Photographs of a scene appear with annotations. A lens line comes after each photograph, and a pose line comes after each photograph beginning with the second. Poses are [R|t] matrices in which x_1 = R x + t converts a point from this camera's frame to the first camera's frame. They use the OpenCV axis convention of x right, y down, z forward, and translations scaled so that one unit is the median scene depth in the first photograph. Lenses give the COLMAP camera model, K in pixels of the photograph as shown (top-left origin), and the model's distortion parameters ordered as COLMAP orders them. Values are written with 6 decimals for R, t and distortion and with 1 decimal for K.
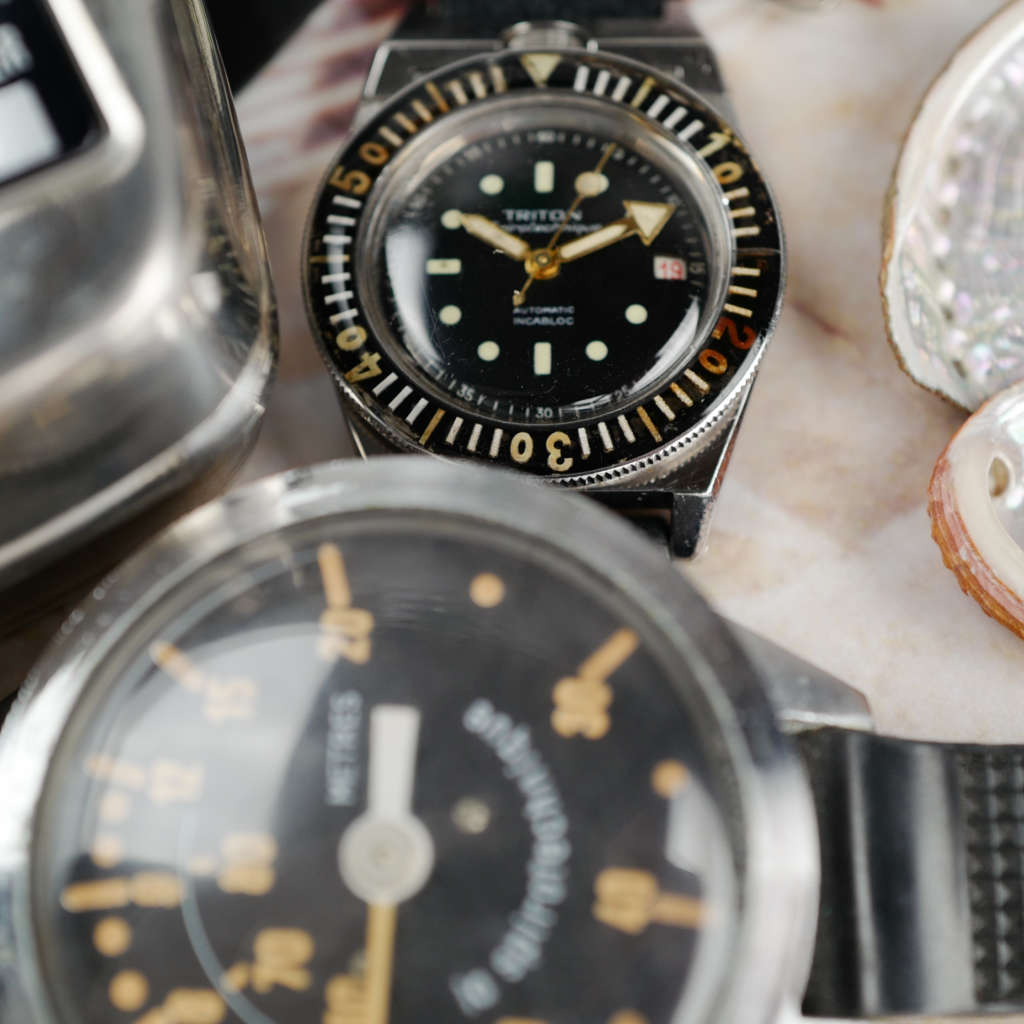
lens RADIAL K [[2148.0, 0, 510.3], [0, 2148.0, 502.9], [0, 0, 1]] dist [0.037455, 0.000000]
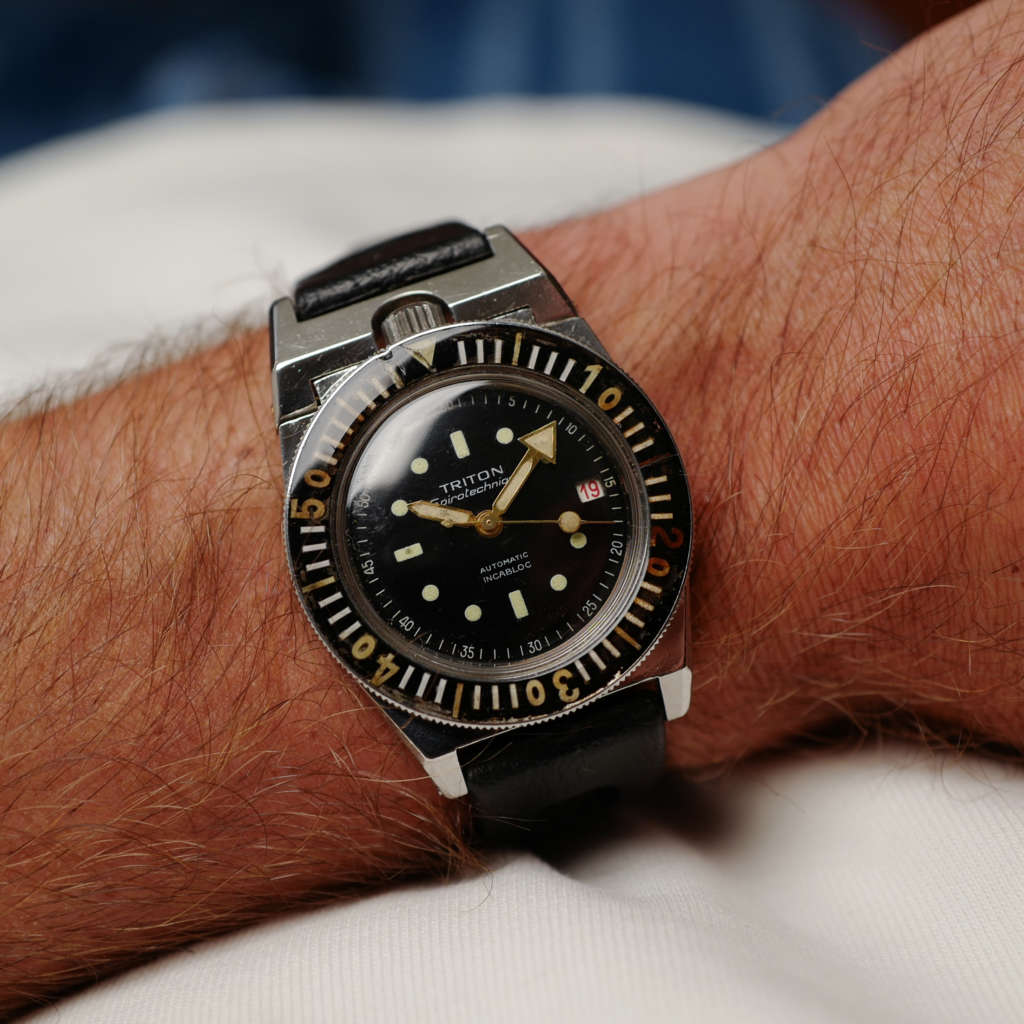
lens RADIAL K [[2148.0, 0, 509.0], [0, 2148.0, 519.7], [0, 0, 1]] dist [0.037455, 0.000000]
pose [[0.931834, -0.340023, 0.126769, -0.124367], [0.305666, 0.923736, 0.230826, -0.386127], [-0.195587, -0.176342, 0.964701, -0.136490]]
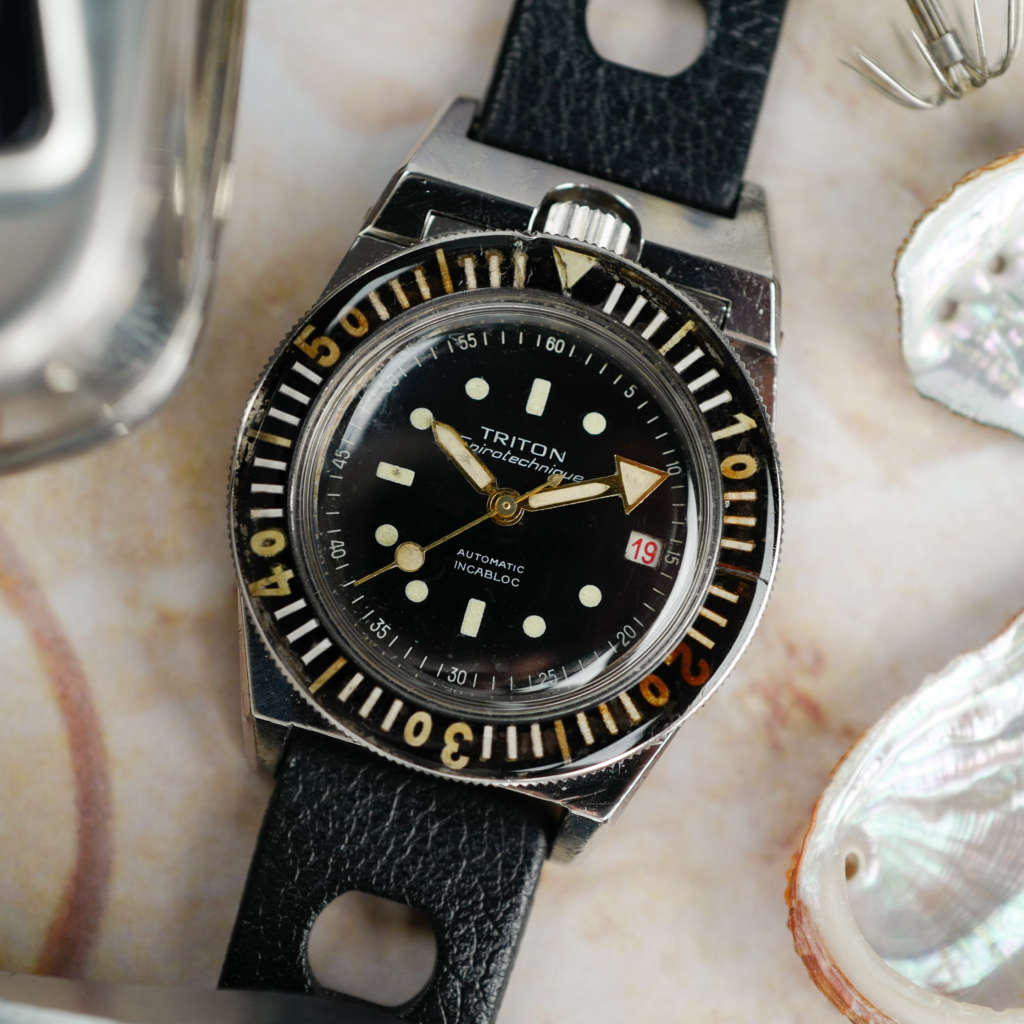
lens RADIAL K [[2148.0, 0, 488.7], [0, 2148.0, 517.5], [0, 0, 1]] dist [0.037455, 0.000000]
pose [[0.959959, 0.275003, 0.053408, -0.037137], [-0.279006, 0.921387, 0.270558, -0.345302], [0.025195, -0.274625, 0.961221, 0.164744]]
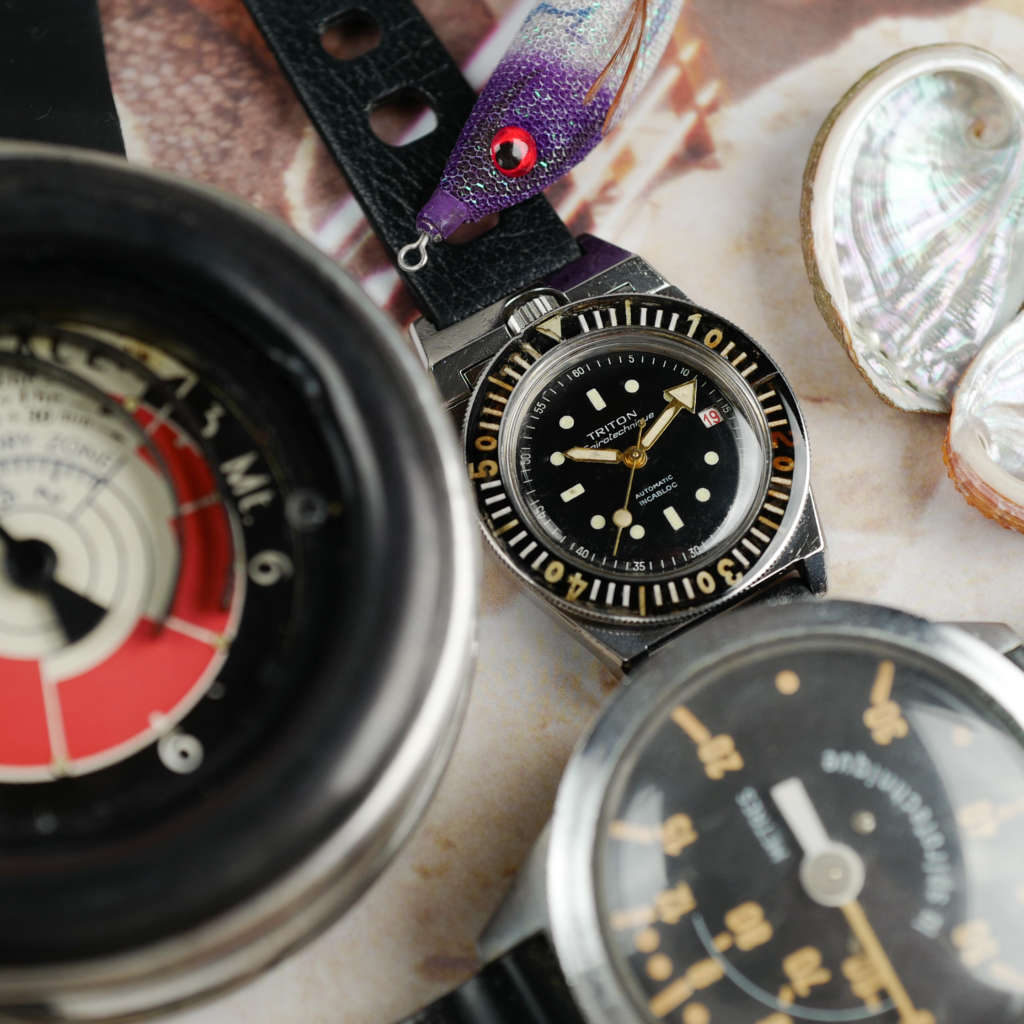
lens RADIAL K [[2148.0, 0, 510.9], [0, 2148.0, 523.0], [0, 0, 1]] dist [0.037455, 0.000000]
pose [[0.846382, -0.476347, 0.238184, -0.406623], [0.467231, 0.878778, 0.097182, -0.248846], [-0.255603, 0.029034, 0.966346, -0.316788]]
